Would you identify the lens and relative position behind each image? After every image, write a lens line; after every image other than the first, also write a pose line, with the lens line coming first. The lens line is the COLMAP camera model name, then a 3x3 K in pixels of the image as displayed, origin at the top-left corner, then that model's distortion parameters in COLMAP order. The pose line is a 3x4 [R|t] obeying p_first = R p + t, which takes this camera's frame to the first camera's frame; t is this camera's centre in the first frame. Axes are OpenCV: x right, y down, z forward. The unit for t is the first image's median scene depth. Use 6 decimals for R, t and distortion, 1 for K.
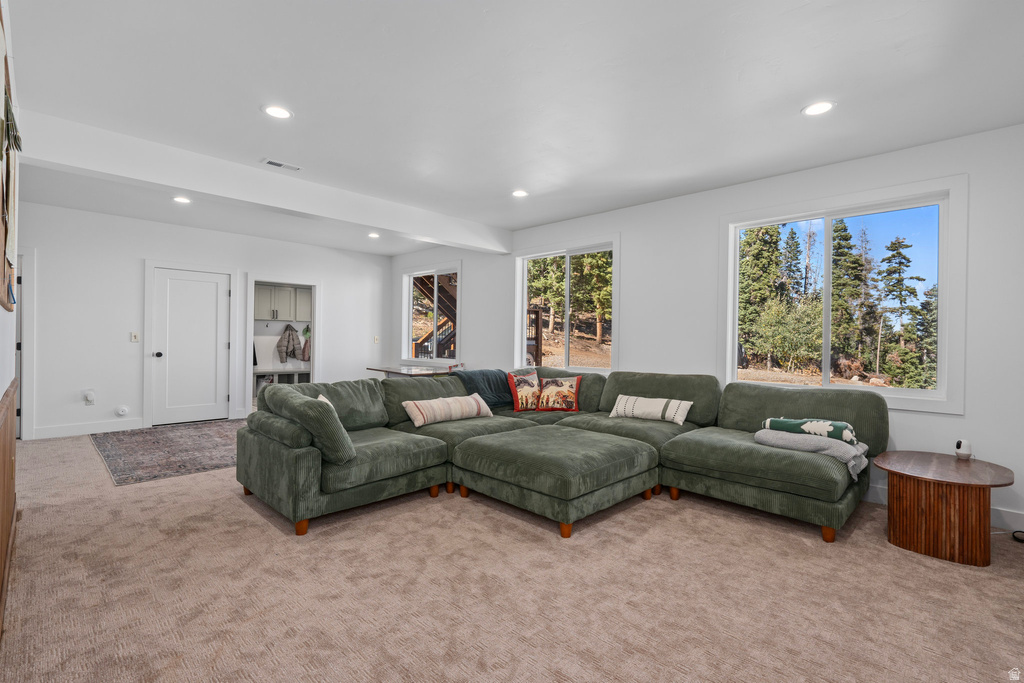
lens RADIAL K [[464.4, 0, 512.0], [0, 464.4, 341.5], [0, 0, 1]] dist [-0.000743, 0.000125]
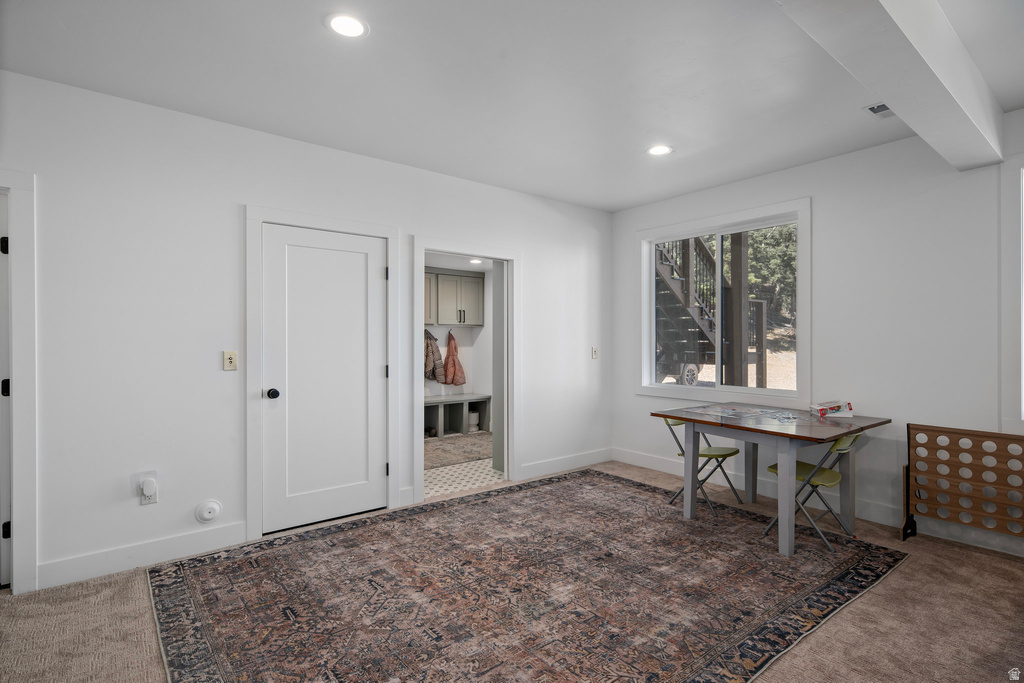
lens RADIAL K [[505.4, 0, 519.2], [0, 505.4, 342.4], [0, 0, 1]] dist [0.002234, -0.000368]
pose [[0.993636, -0.015377, -0.111582, -0.416922], [0.014922, 0.999877, -0.004912, -0.020181], [0.111644, 0.003215, 0.993743, 0.466140]]
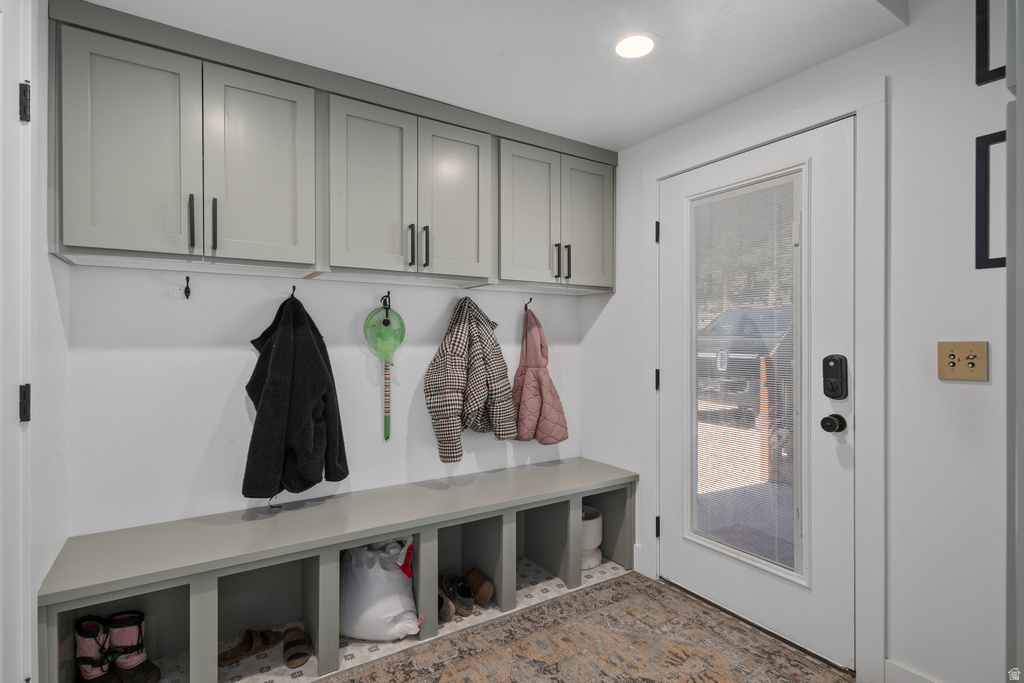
lens RADIAL K [[464.4, 0, 512.0], [0, 464.4, 341.5], [0, 0, 1]] dist [-0.000743, 0.000125]
pose [[0.976145, -0.014793, -0.216617, -0.626364], [0.014213, 0.999890, -0.004237, -0.018920], [0.216656, 0.001057, 0.976247, 1.184753]]
